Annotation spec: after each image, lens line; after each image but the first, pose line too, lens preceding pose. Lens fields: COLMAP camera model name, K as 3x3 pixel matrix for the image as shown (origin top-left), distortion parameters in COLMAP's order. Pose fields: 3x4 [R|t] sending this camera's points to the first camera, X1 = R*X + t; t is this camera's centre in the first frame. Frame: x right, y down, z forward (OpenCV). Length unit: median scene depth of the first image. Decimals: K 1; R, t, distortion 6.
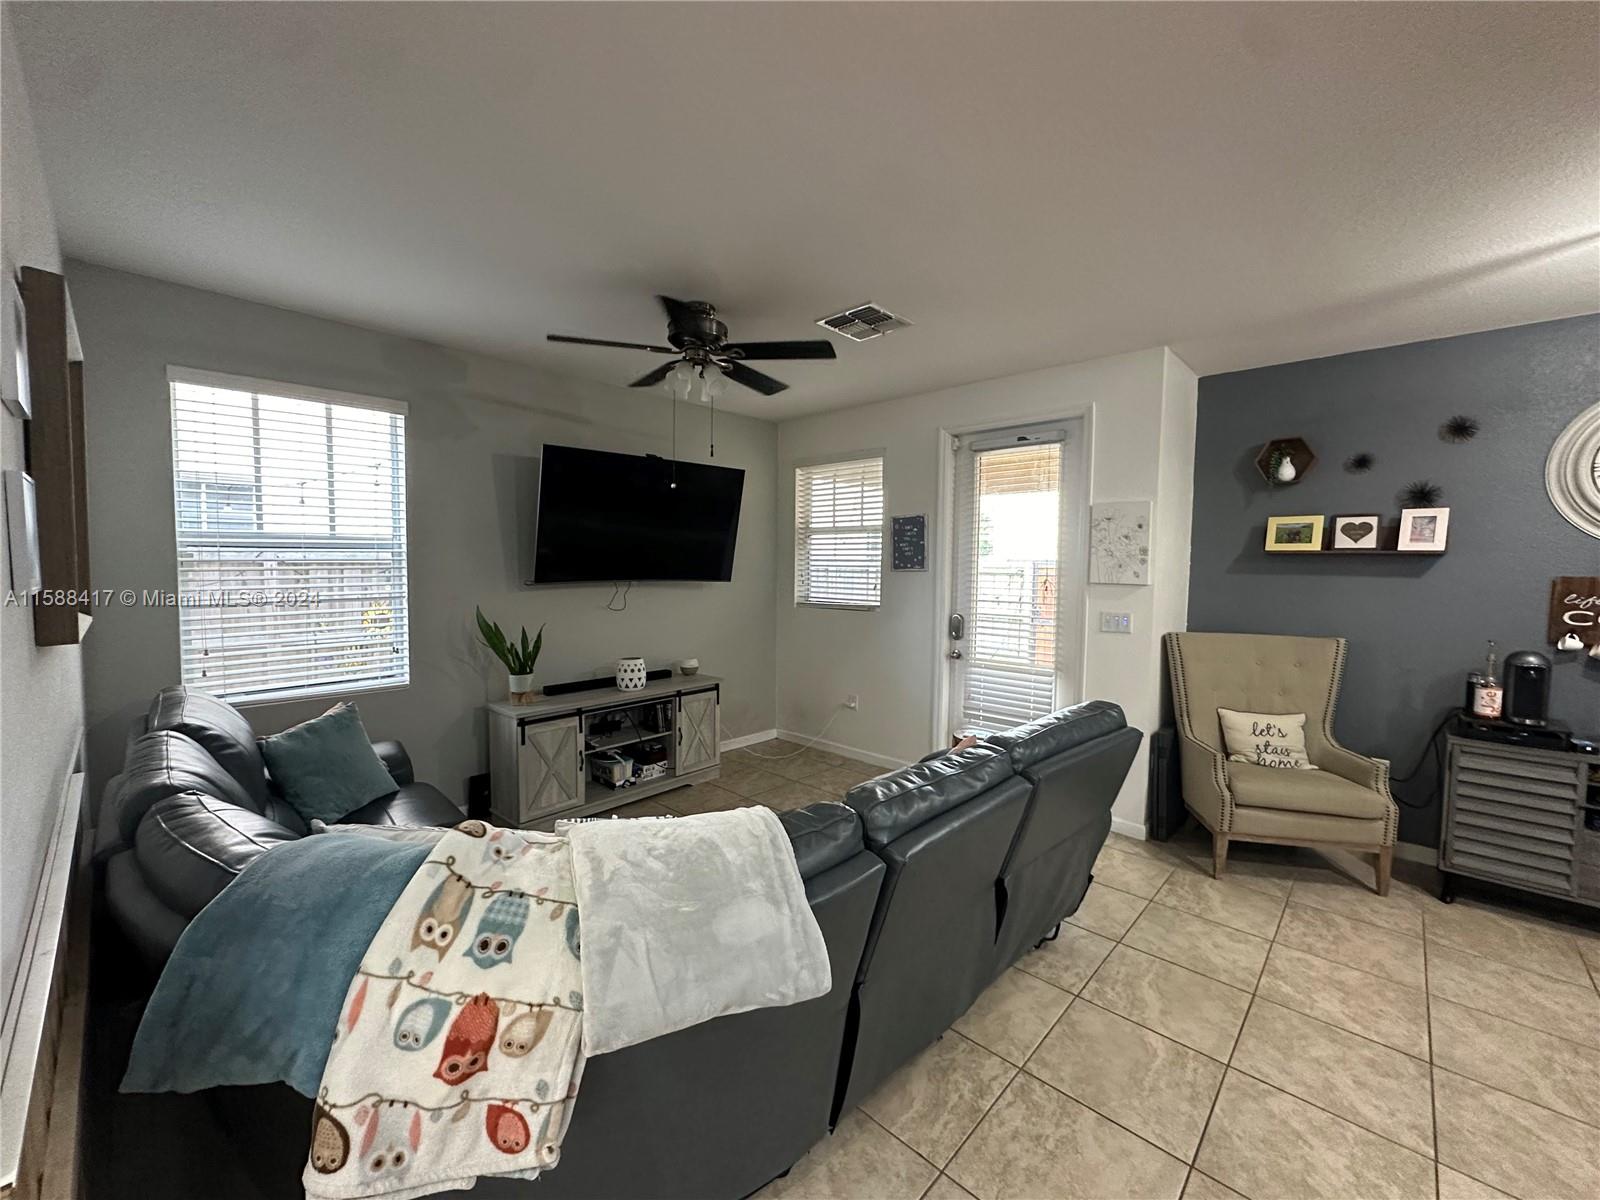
lens RADIAL K [[642.3, 0, 800.0], [0, 642.3, 600.0], [0, 0, 1]] dist [-0.001702, 0.000415]
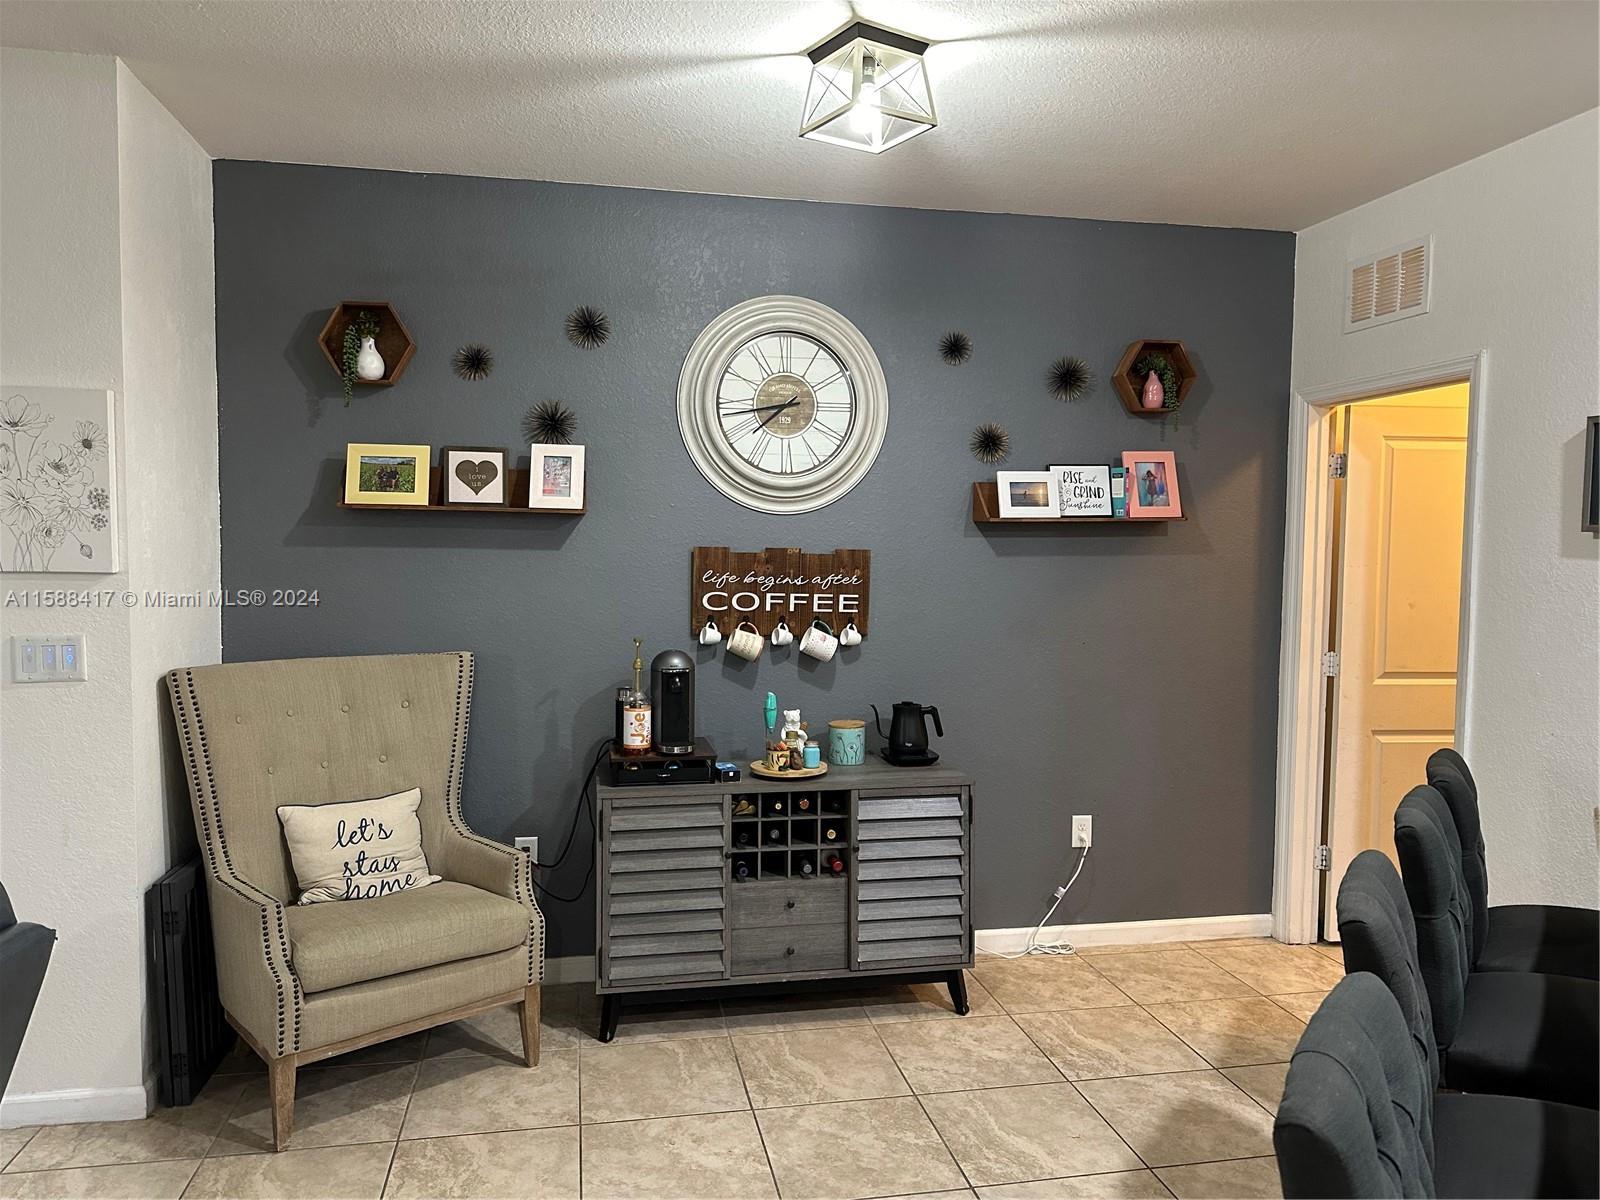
lens RADIAL K [[1129.3, 0, 800.0], [0, 1129.3, 600.0], [0, 0, 1]] dist [0.002712, -0.082121]
pose [[0.579478, -0.046566, 0.813656, 0.184122], [0.042815, 0.998727, 0.026665, -0.004320], [-0.813862, 0.019385, 0.580735, 0.141740]]
